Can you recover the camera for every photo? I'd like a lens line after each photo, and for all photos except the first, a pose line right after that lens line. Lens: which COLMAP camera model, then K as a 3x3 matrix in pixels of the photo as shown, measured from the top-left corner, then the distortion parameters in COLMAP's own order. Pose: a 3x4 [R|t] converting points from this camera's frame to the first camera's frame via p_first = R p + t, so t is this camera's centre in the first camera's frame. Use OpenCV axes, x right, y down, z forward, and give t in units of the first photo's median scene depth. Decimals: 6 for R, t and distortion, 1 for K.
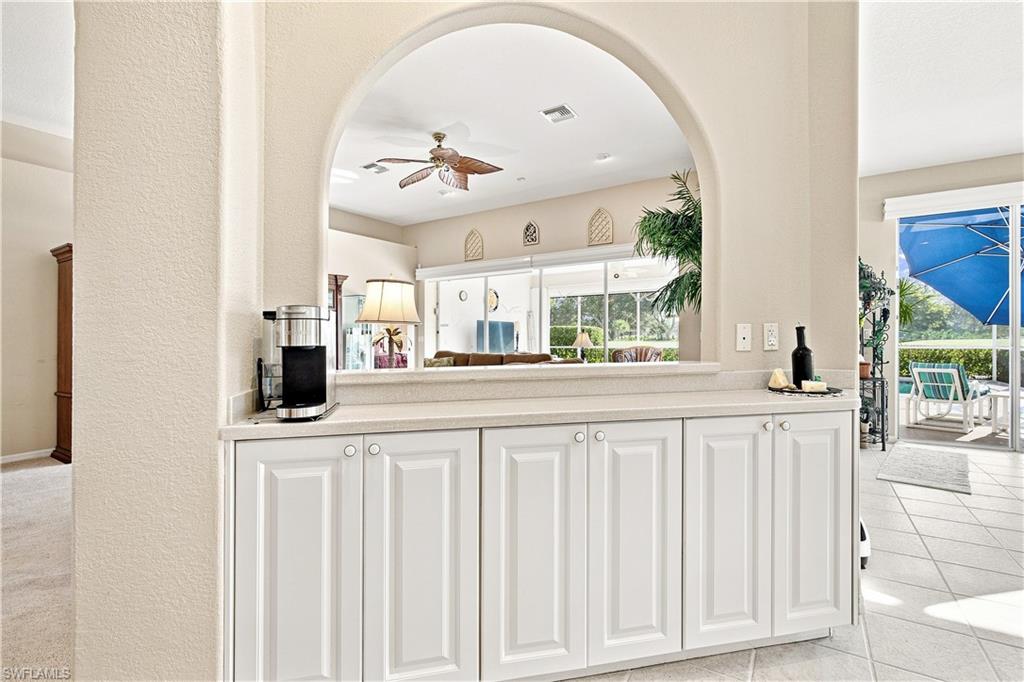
lens RADIAL K [[465.5, 0, 511.7], [0, 465.5, 334.9], [0, 0, 1]] dist [-0.004513, -0.000072]
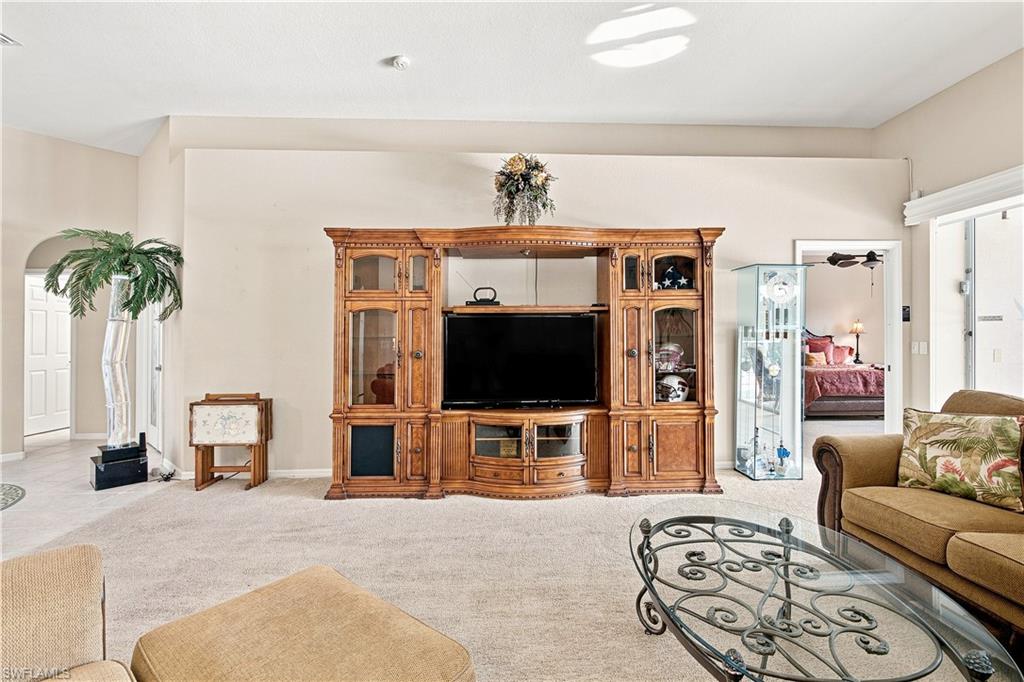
lens RADIAL K [[465.5, 0, 506.6], [0, 465.5, 335.6], [0, 0, 1]] dist [-0.004513, -0.000072]
pose [[0.574408, -0.000688, -0.818569, -0.051427], [0.000509, 1.000000, -0.000484, -0.004534], [0.818569, -0.000139, 0.574408, 0.391483]]
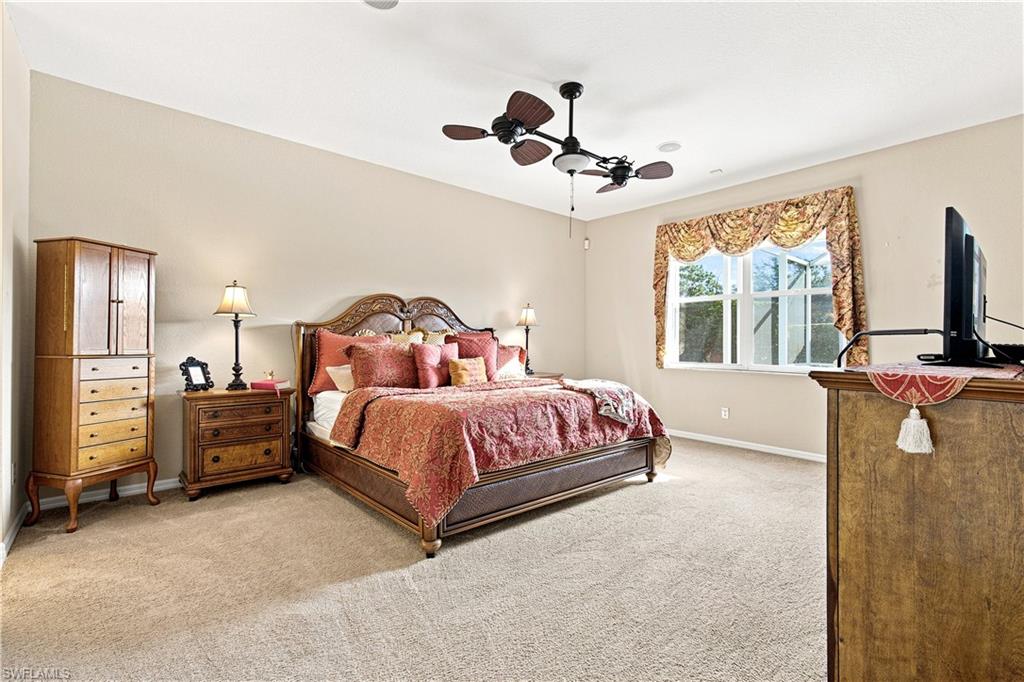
lens RADIAL K [[465.5, 0, 510.3], [0, 465.5, 341.0], [0, 0, 1]] dist [-0.004513, -0.000072]
pose [[0.957503, 0.001249, -0.288422, -0.187353], [-0.002041, 0.999995, -0.002448, 0.005706], [0.288417, 0.002933, 0.957500, 0.746703]]
